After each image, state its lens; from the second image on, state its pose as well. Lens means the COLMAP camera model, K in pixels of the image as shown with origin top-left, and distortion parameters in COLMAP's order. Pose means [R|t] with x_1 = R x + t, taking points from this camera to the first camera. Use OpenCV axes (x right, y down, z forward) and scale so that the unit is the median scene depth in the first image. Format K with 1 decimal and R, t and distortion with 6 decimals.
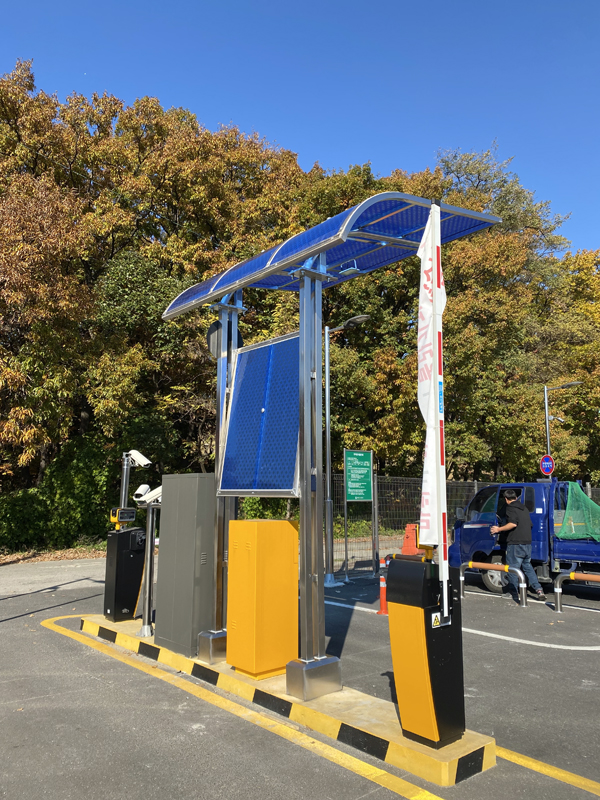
lens RADIAL K [[613.3, 0, 300.0], [0, 613.3, 400.0], [0, 0, 1]] dist [0.006652, -0.002432]
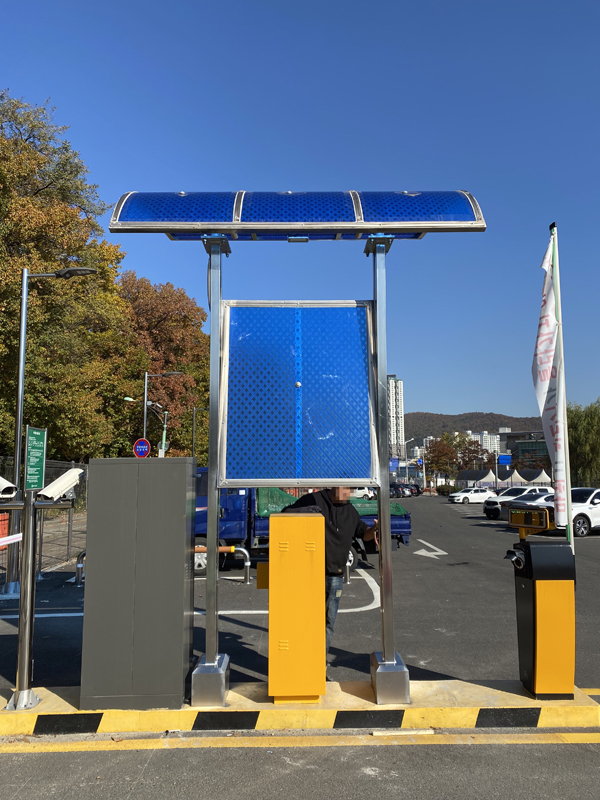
lens RADIAL K [[613.3, 0, 300.0], [0, 613.3, 400.0], [0, 0, 1]] dist [0.006652, -0.002432]
pose [[0.646235, 0.077796, 0.759163, -0.624454], [-0.100222, 0.994826, -0.016633, 0.046858], [-0.756529, -0.065336, 0.650688, 0.406244]]
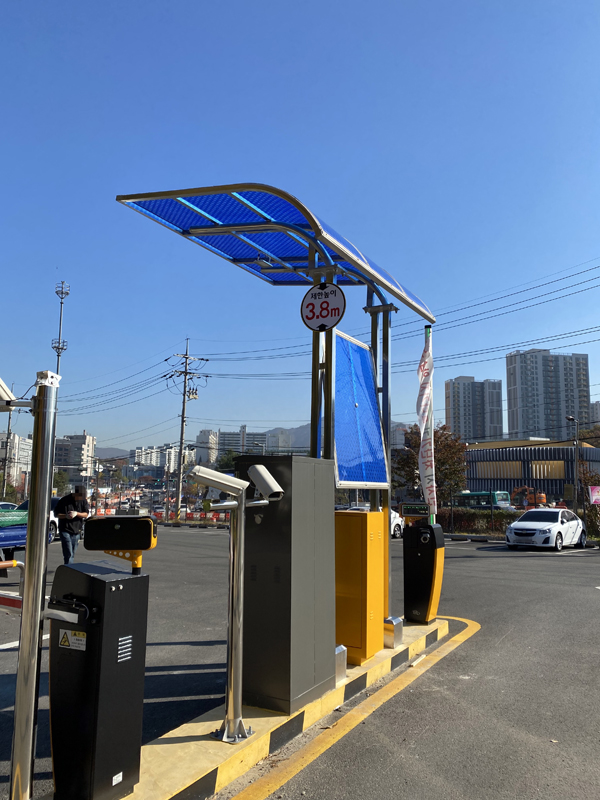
lens RADIAL K [[611.6, 0, 285.6], [0, 611.6, 389.6], [0, 0, 1]] dist [0.004298, 0.001427]
pose [[-0.309344, 0.132670, 0.941650, -0.918711], [-0.155749, 0.969780, -0.187799, 0.181392], [-0.938109, -0.204755, -0.279333, 1.276676]]
